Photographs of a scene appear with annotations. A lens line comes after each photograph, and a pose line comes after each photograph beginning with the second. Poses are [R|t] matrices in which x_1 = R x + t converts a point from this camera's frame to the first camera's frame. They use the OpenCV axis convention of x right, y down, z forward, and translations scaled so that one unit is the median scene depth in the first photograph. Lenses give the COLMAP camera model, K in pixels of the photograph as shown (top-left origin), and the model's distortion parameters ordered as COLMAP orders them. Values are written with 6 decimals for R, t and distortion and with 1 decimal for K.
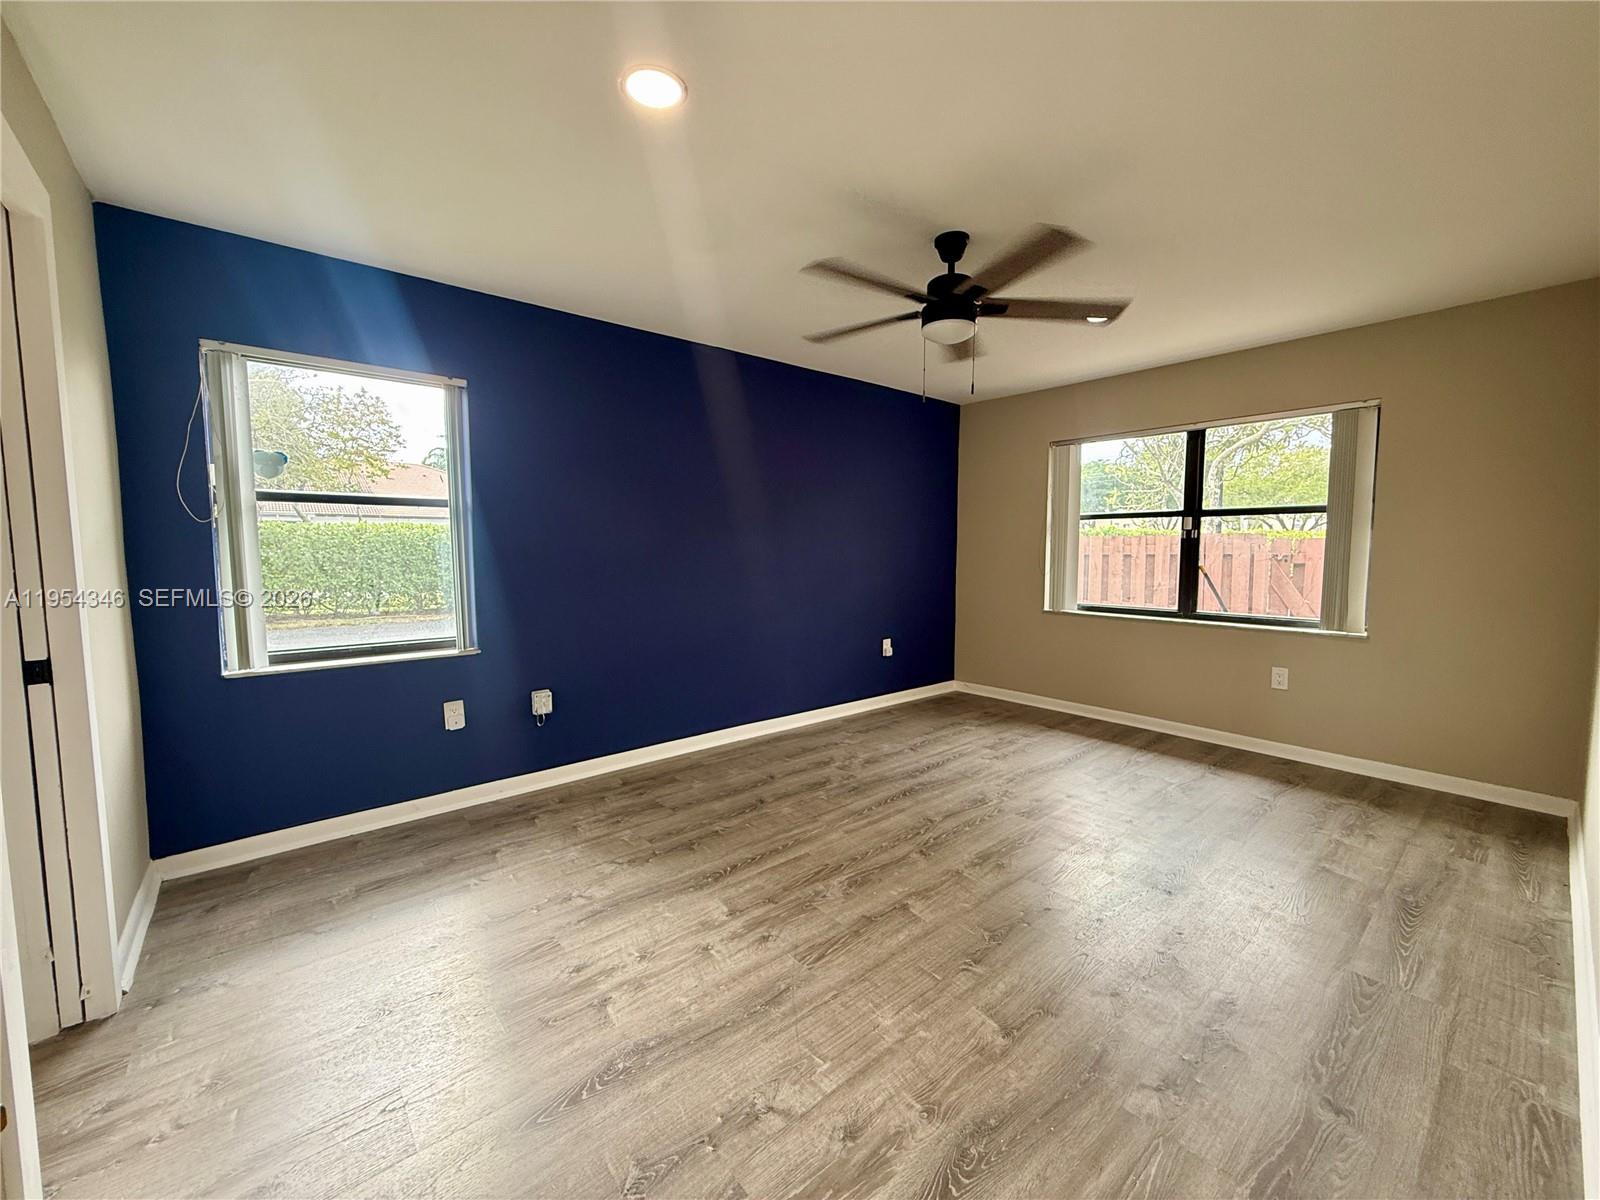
lens RADIAL K [[637.1, 0, 799.3], [0, 637.1, 598.9], [0, 0, 1]] dist [-0.000308, -0.000054]
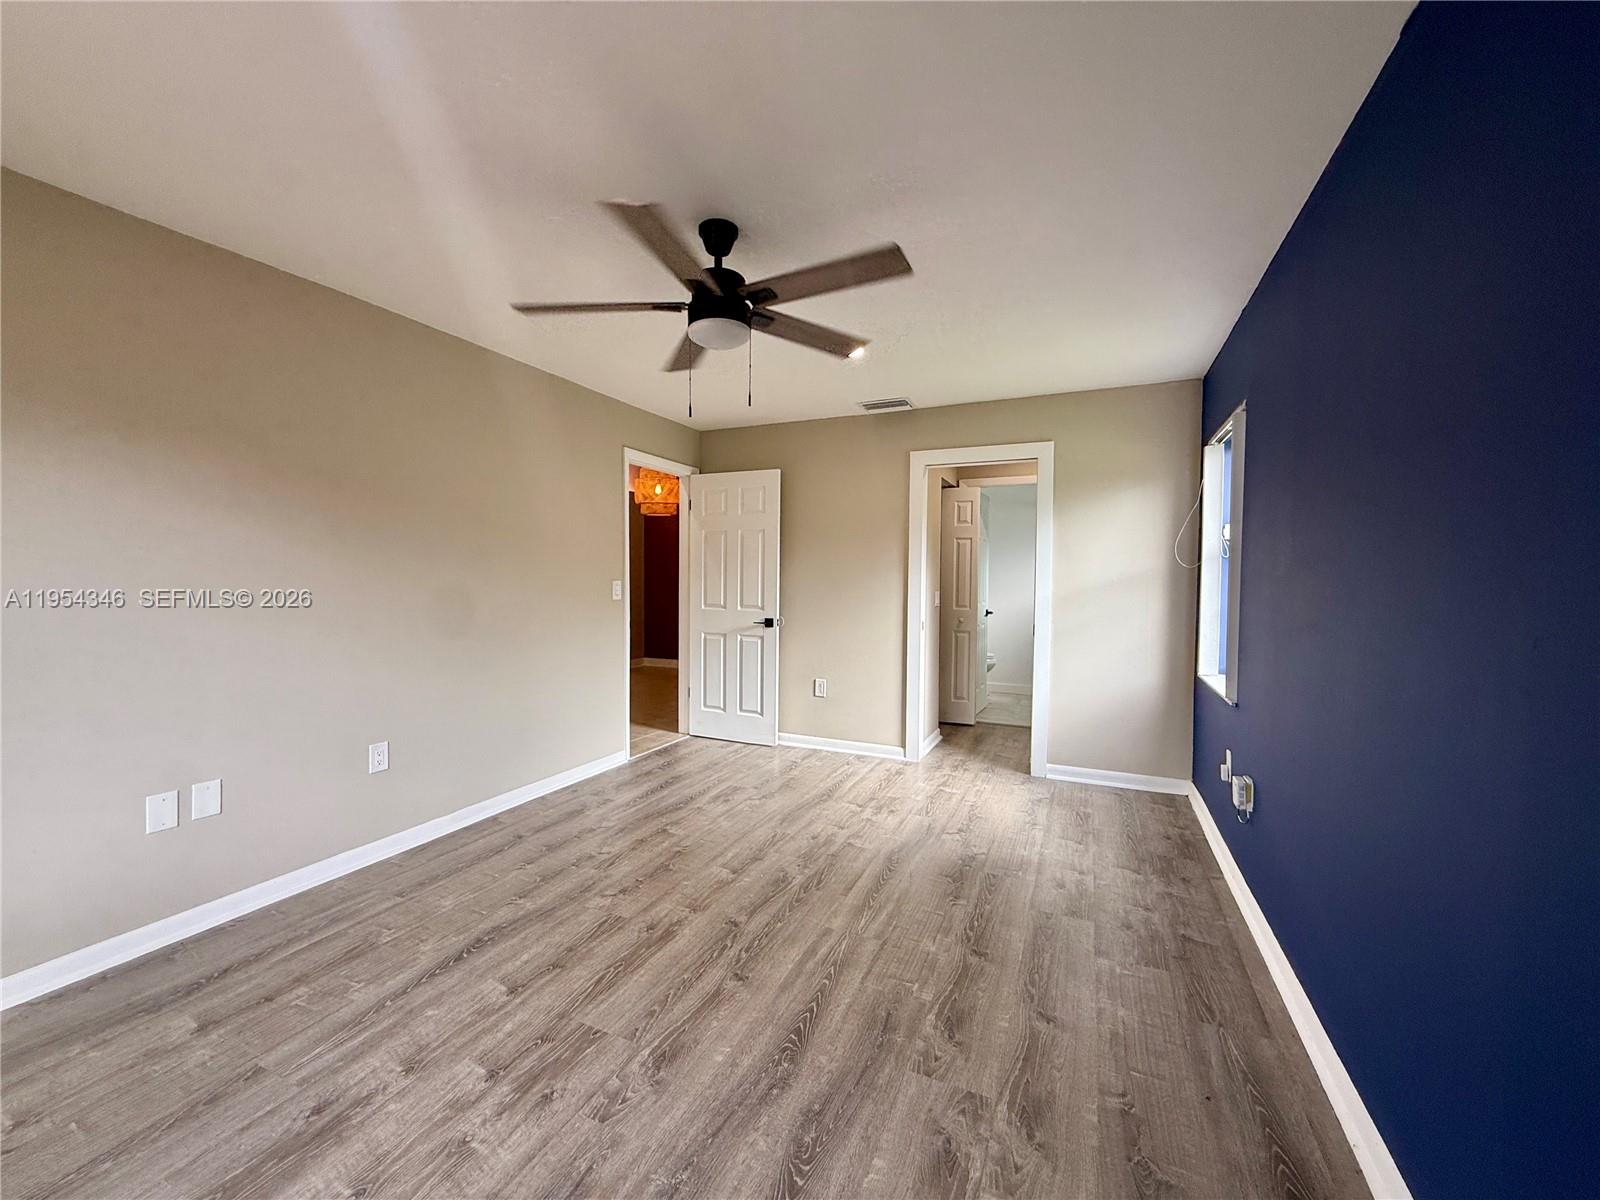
lens RADIAL K [[637.1, 0, 797.5], [0, 637.1, 598.3], [0, 0, 1]] dist [-0.000308, -0.000054]
pose [[-0.905882, 0.011437, -0.423375, 0.523623], [-0.037522, 0.993537, 0.107126, -0.169495], [0.421864, 0.112929, -0.899599, 1.923514]]
